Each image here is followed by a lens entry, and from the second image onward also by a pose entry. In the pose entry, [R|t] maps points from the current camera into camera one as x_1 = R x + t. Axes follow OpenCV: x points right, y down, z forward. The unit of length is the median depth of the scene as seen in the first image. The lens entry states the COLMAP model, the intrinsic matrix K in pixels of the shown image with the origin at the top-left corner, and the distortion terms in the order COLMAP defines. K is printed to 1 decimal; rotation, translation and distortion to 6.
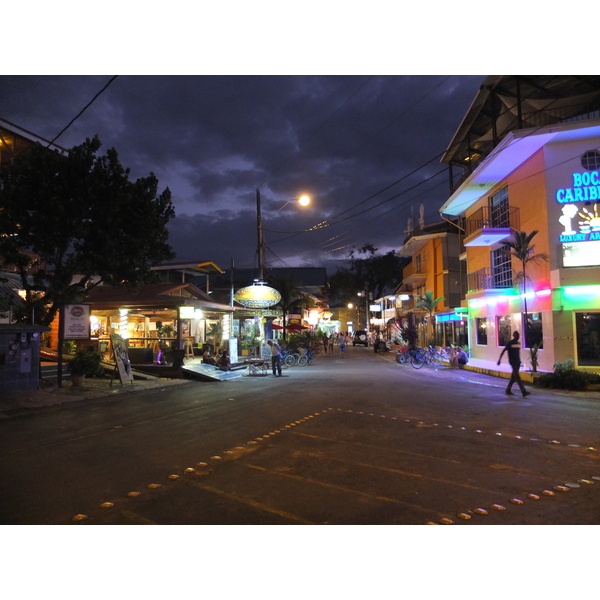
lens RADIAL K [[493.8, 0, 284.0], [0, 493.8, 300.1], [0, 0, 1]] dist [-0.059607, 0.049769]
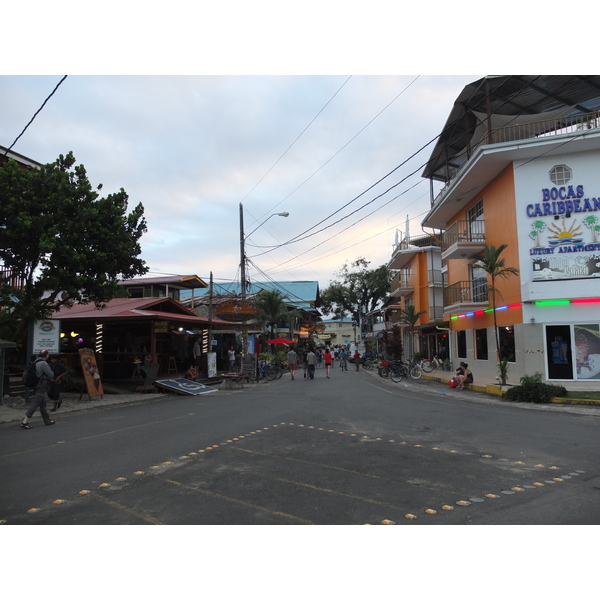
lens RADIAL K [[497.5, 0, 321.1], [0, 497.5, 298.5], [0, 0, 1]] dist [-0.077719, 0.088329]
pose [[0.999949, -0.003576, 0.009422, 0.123968], [0.003839, 0.999600, -0.028026, -0.003092], [-0.009318, 0.028061, 0.999563, -0.010092]]
